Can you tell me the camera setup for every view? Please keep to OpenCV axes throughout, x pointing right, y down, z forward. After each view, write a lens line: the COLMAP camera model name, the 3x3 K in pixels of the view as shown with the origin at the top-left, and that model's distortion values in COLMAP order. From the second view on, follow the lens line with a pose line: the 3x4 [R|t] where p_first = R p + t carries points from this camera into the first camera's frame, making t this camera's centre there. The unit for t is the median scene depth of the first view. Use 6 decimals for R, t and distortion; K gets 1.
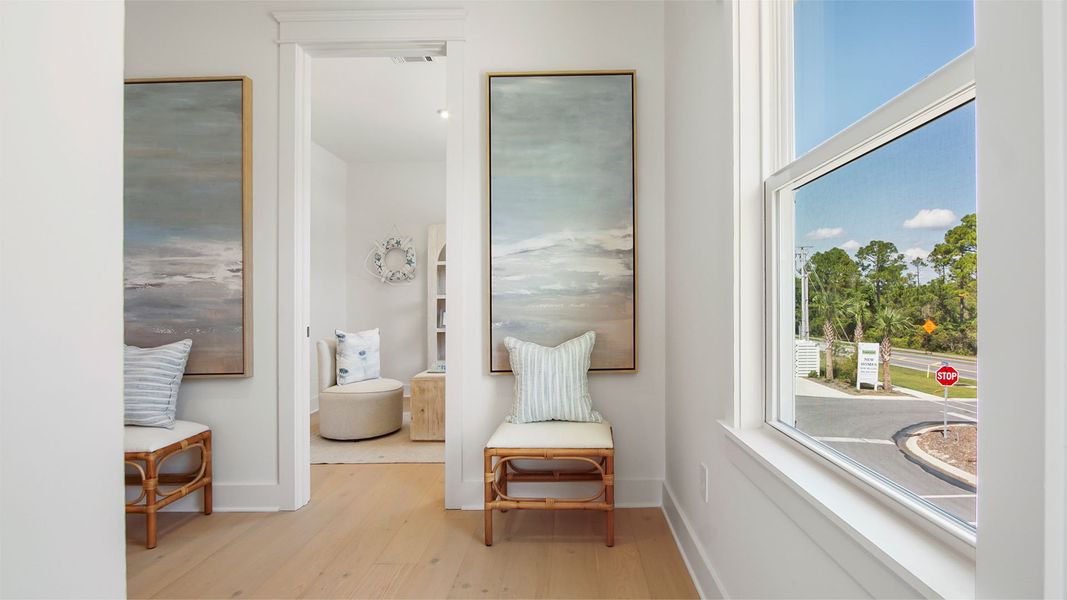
lens RADIAL K [[486.1, 0, 533.5], [0, 486.1, 300.0], [0, 0, 1]] dist [-0.030008, 0.000513]
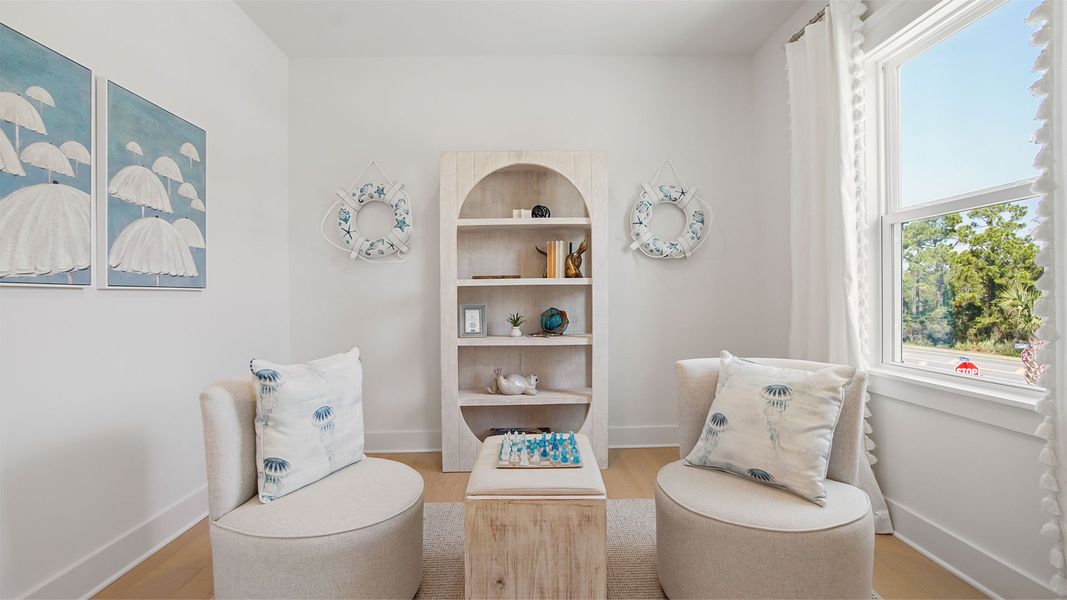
lens RADIAL K [[473.6, 0, 545.4], [0, 473.6, 302.3], [0, 0, 1]] dist [-0.034610, -0.000032]
pose [[0.992825, -0.003218, 0.119531, -0.163062], [0.001003, 0.999827, 0.018579, 0.006033], [-0.119570, -0.018326, 0.992657, 0.446072]]
